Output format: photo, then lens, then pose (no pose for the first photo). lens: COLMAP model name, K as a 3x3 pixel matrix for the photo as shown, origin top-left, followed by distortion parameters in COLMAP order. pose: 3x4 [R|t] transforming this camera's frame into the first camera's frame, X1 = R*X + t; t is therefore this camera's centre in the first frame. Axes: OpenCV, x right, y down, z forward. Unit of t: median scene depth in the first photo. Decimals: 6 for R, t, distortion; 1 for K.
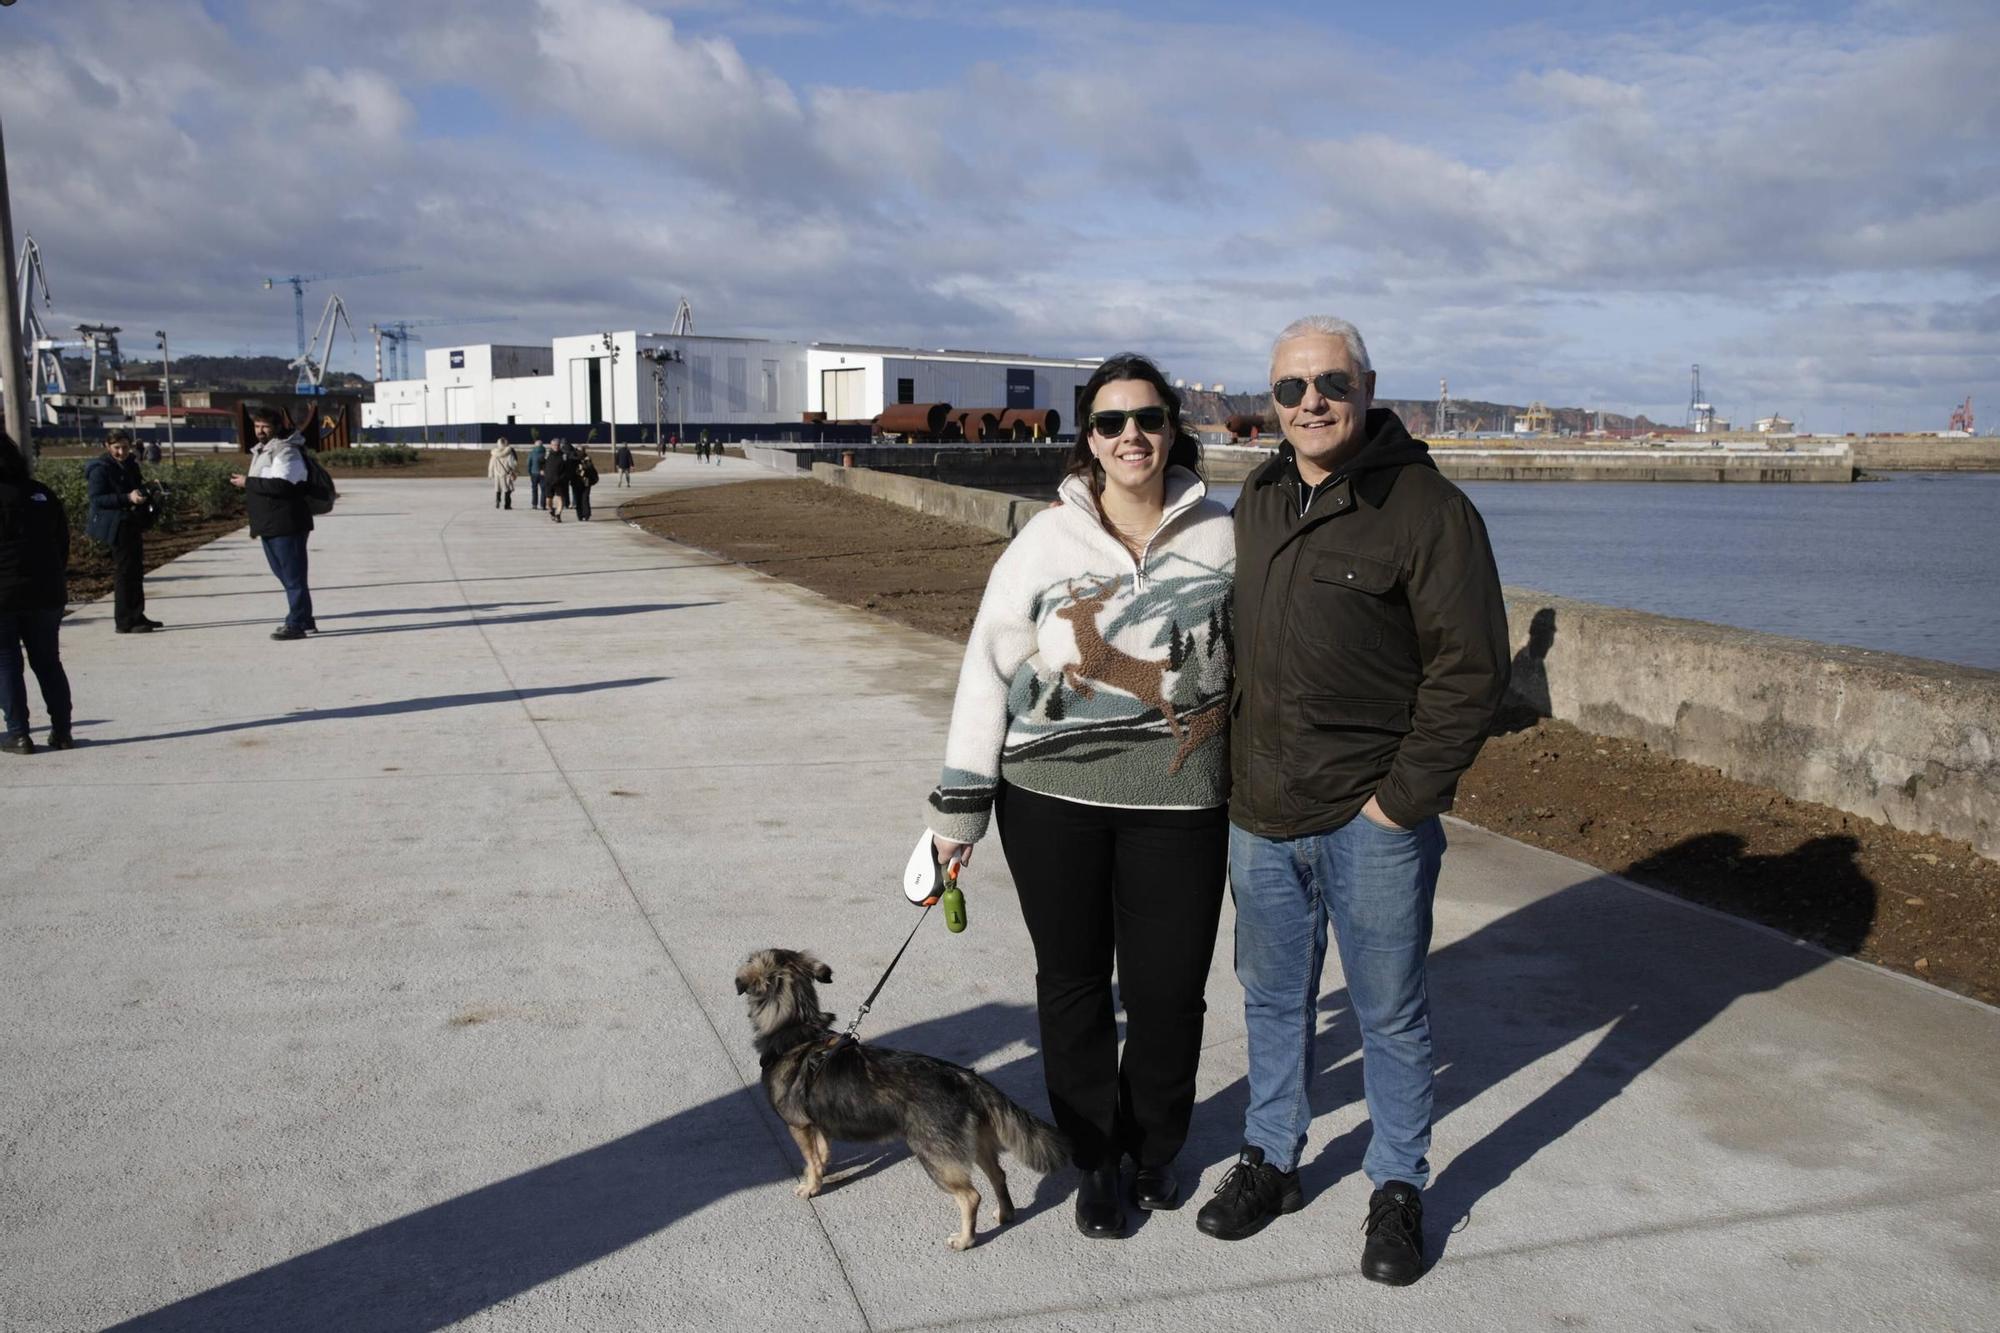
lens RADIAL K [[1572.5, 0, 1000.0], [0, 1572.5, 666.5], [0, 0, 1]] dist [-0.080917, 0.104476]
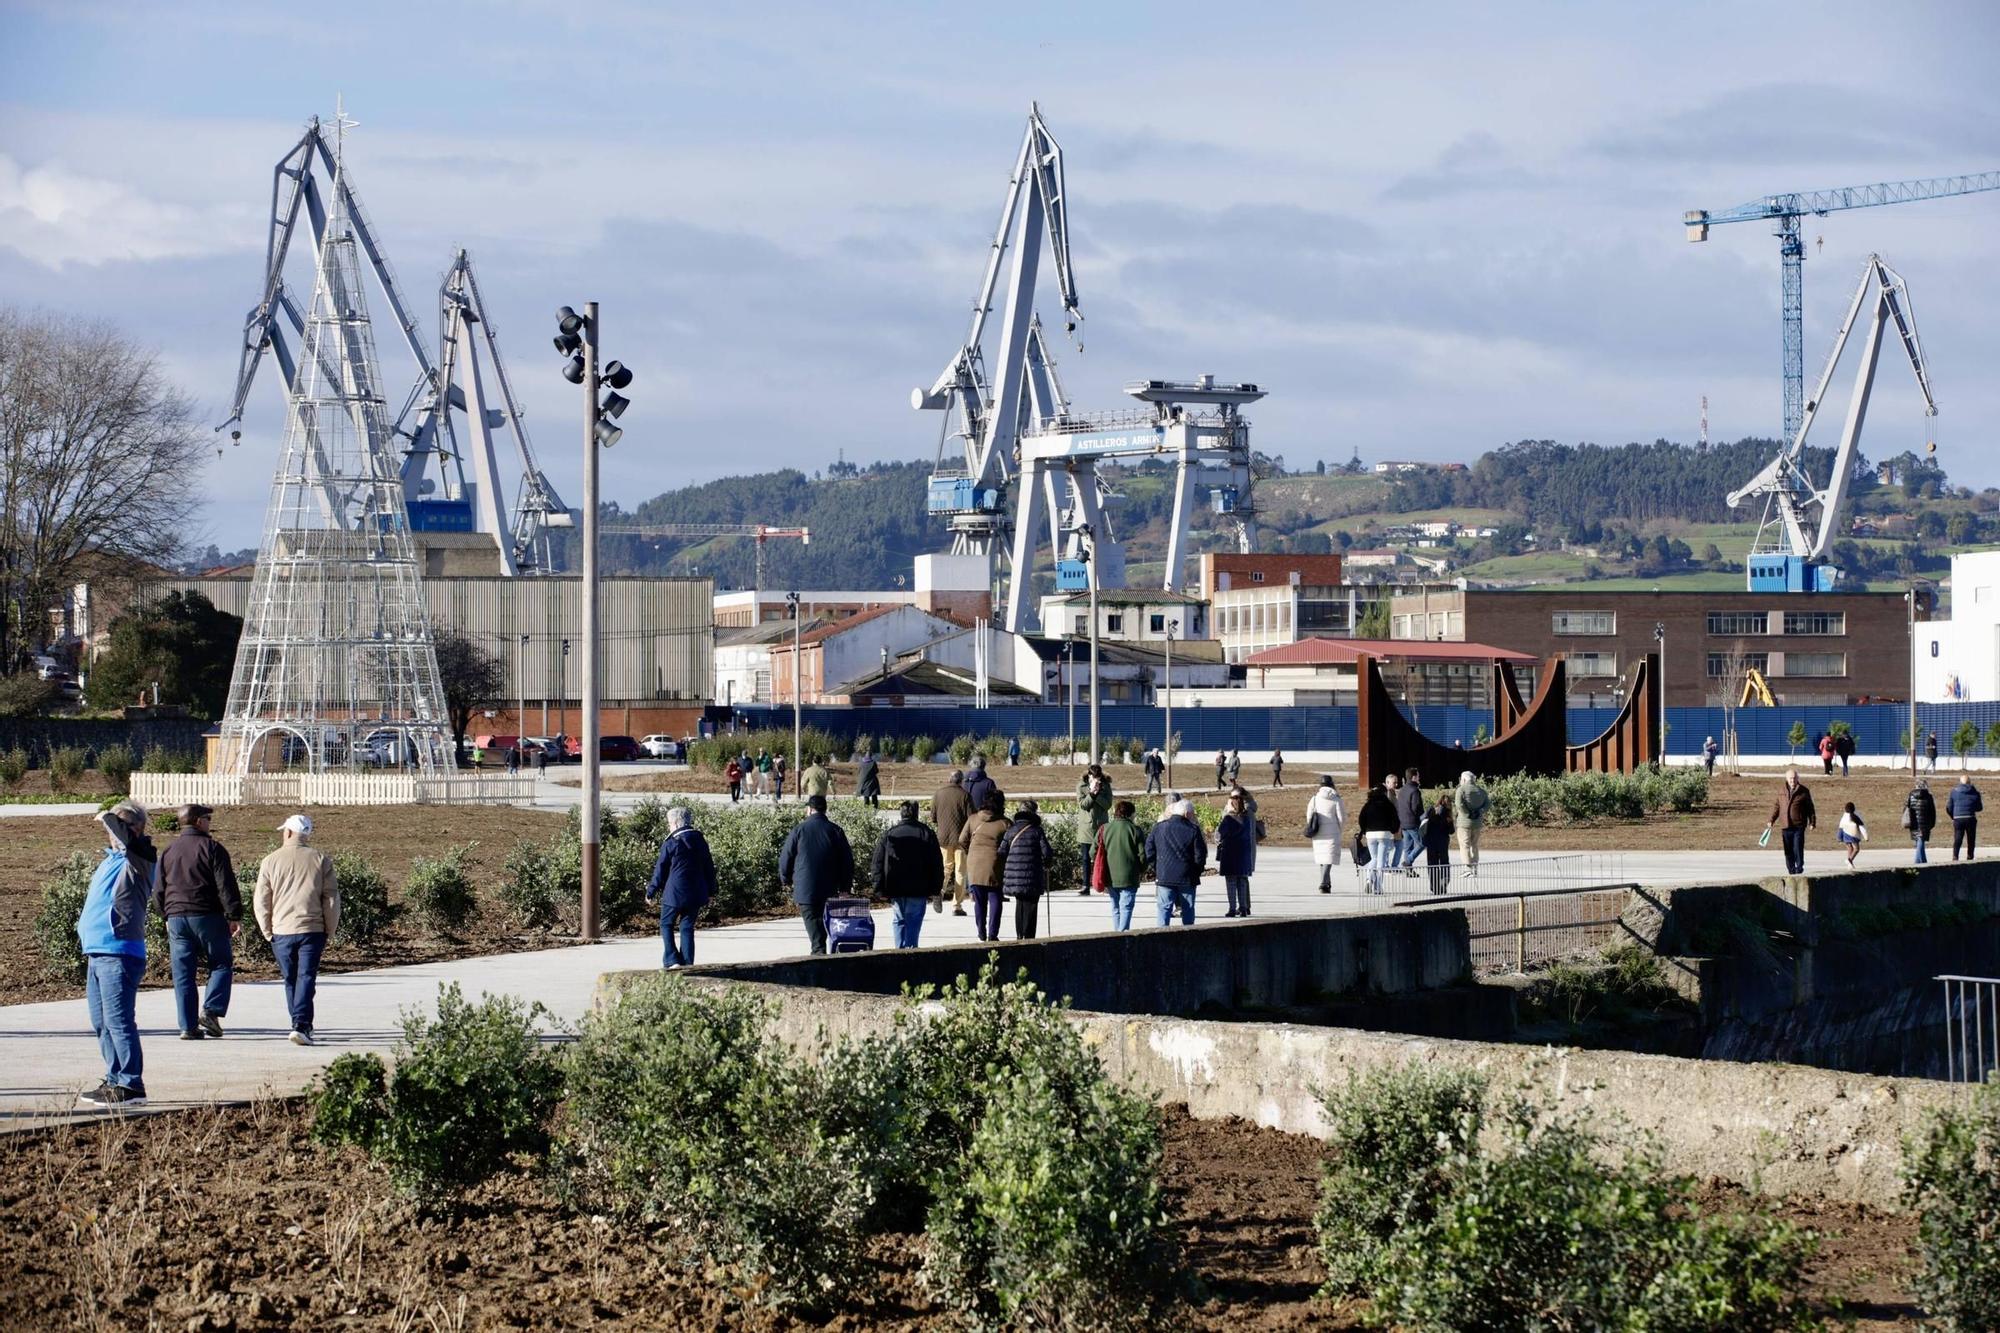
lens RADIAL K [[6380.8, 0, 1000.0], [0, 6380.8, 666.5], [0, 0, 1]] dist [0.002905, 3.161042]
pose [[0.845444, -0.009794, -0.533974, 0.113897], [-0.072141, 0.988574, -0.132354, 0.019294], [0.529169, 0.150420, 0.835077, -0.148659]]
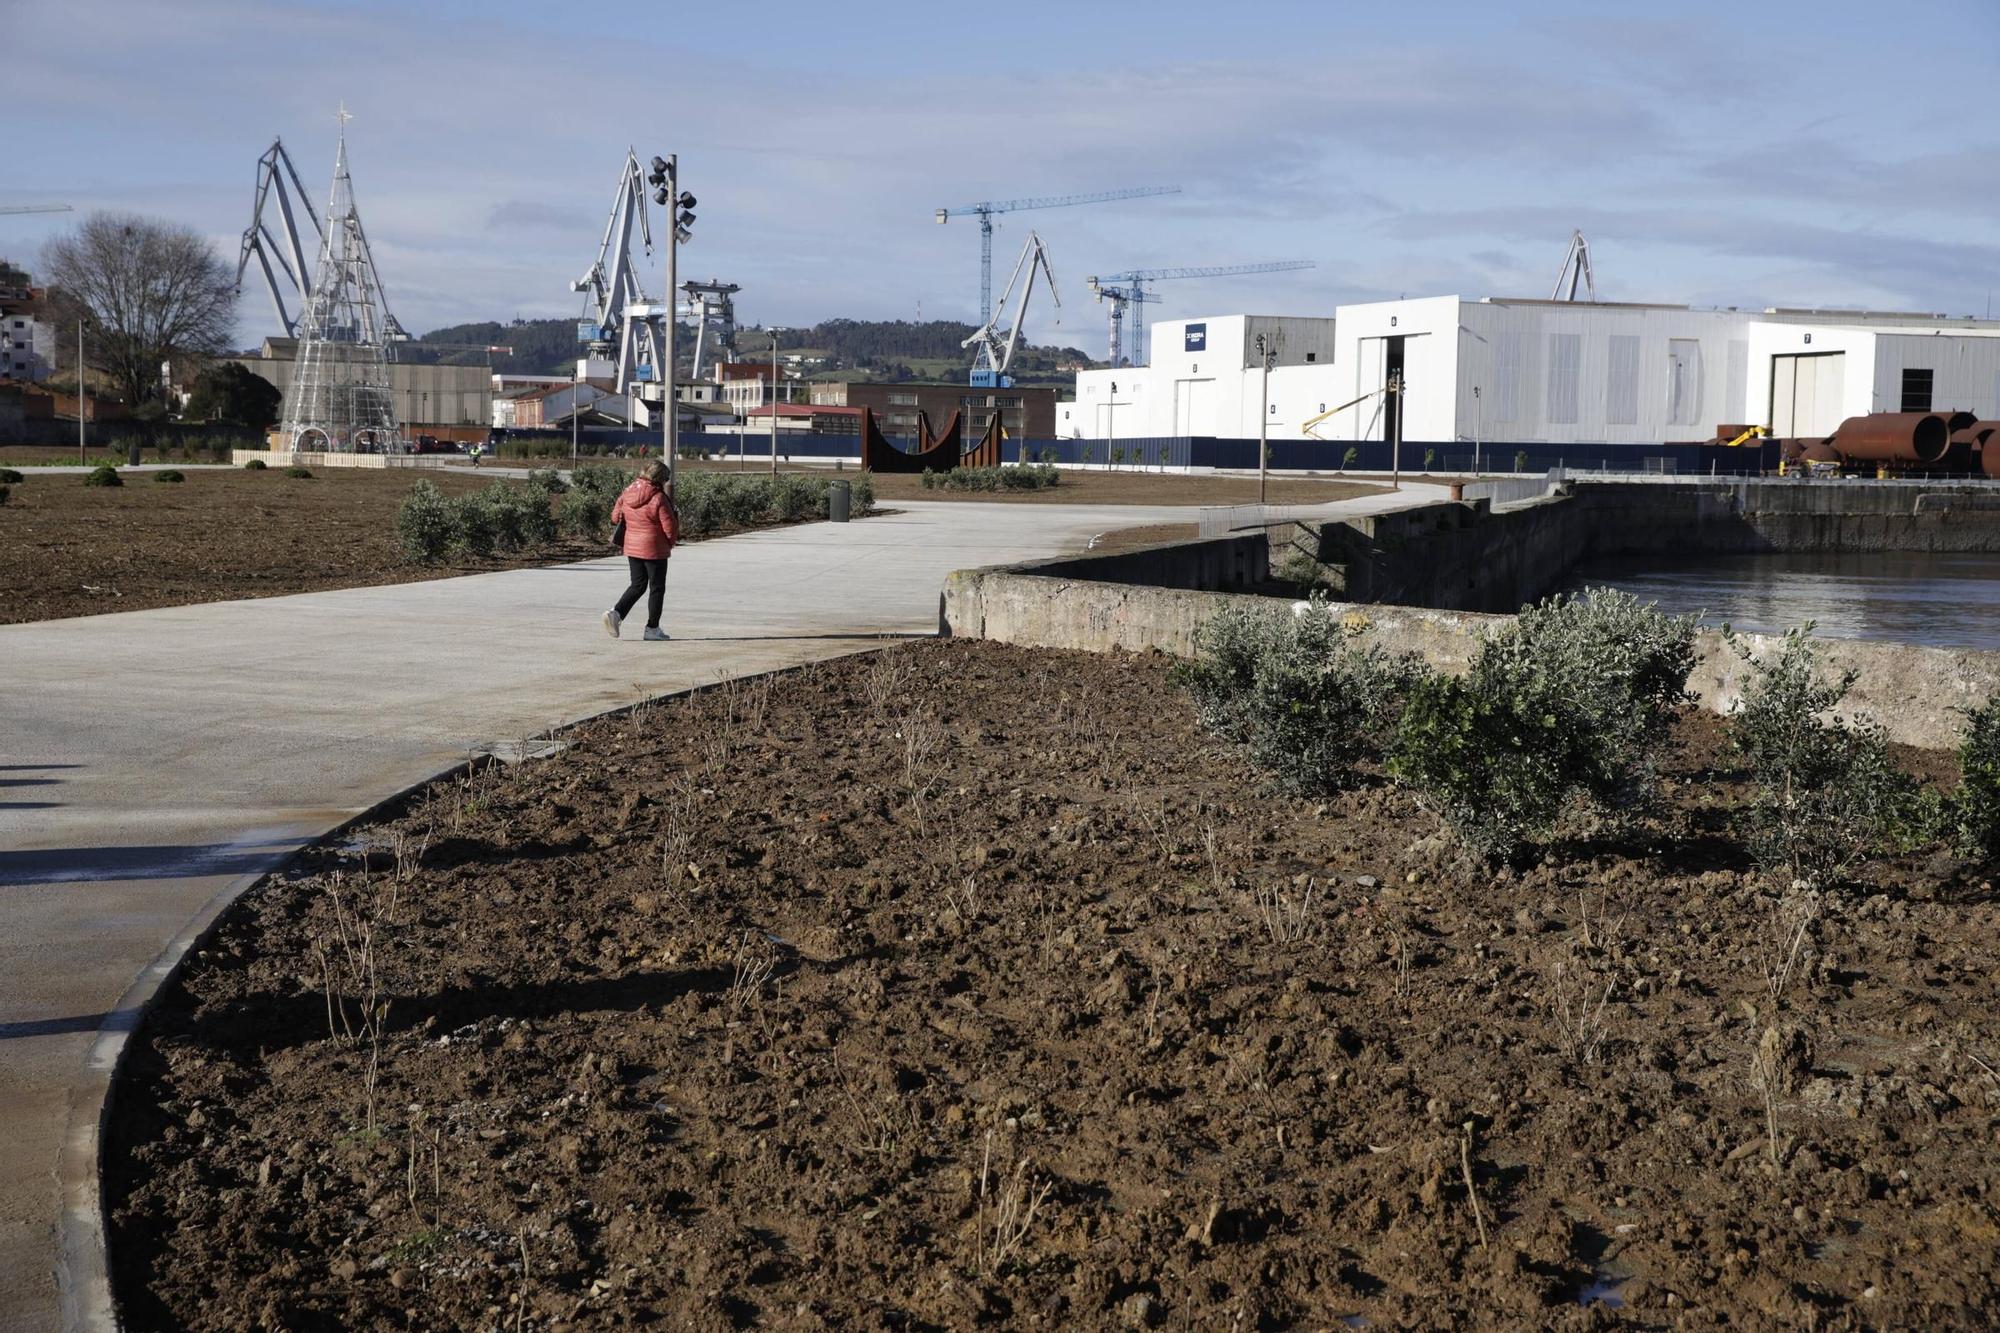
lens RADIAL K [[2852.7, 0, 1000.0], [0, 2852.7, 666.5], [0, 0, 1]] dist [0.116451, 0.135840]
pose [[0.914069, 0.044774, -0.403079, 0.062341], [-0.074679, 0.995474, -0.058774, 0.015340], [0.398624, 0.083826, 0.913276, -0.108090]]
